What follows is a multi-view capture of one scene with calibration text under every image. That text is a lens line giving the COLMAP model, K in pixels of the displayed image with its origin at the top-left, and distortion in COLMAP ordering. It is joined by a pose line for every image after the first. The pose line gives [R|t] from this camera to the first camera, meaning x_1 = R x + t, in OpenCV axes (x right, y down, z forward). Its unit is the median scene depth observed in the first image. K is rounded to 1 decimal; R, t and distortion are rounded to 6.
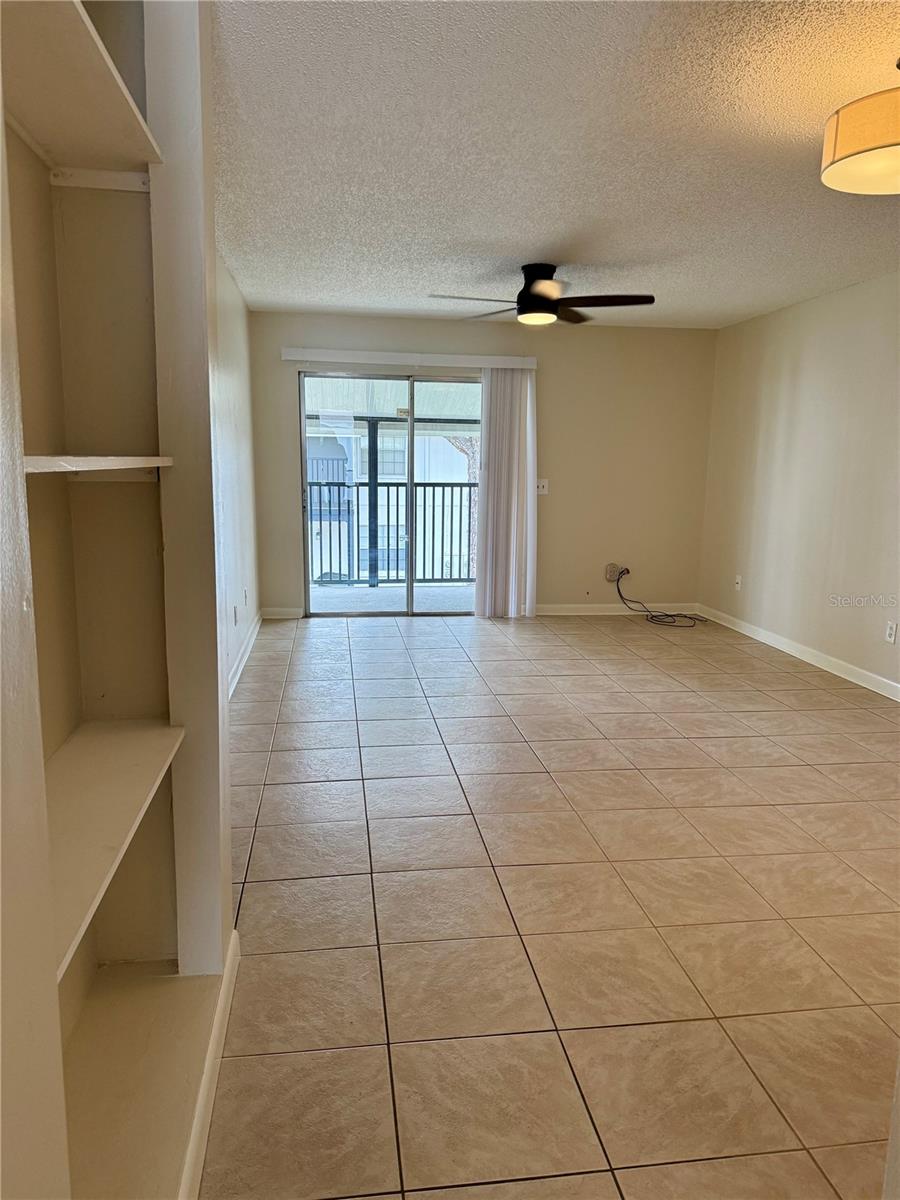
lens RADIAL K [[835.3, 0, 444.0], [0, 835.3, 598.3], [0, 0, 1]] dist [0.161237, -0.001107]
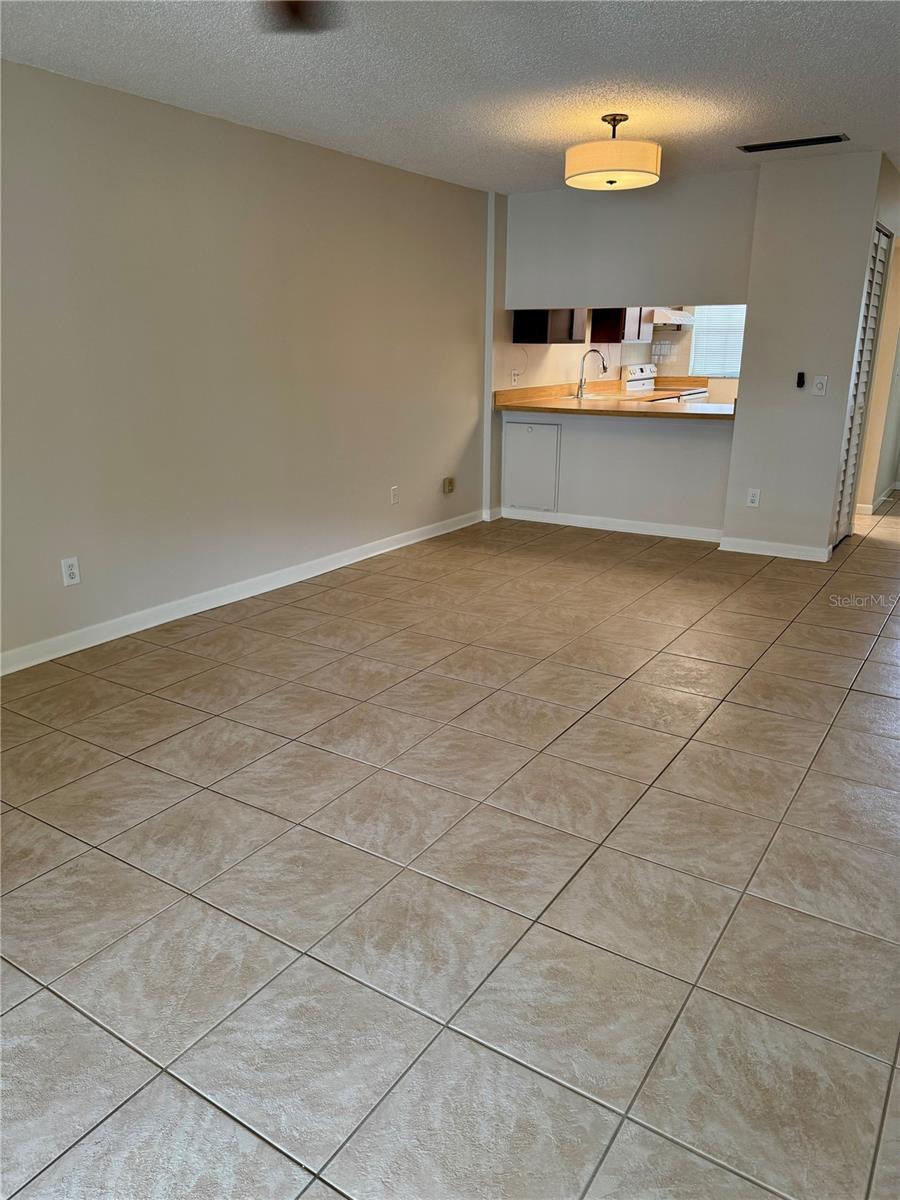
lens RADIAL K [[835.3, 0, 444.0], [0, 835.3, 598.3], [0, 0, 1]] dist [0.161237, -0.001107]
pose [[-0.747288, -0.225865, 0.624937, -0.267344], [0.085872, 0.899751, 0.427872, -0.276409], [-0.658928, 0.373409, -0.652977, 1.455920]]
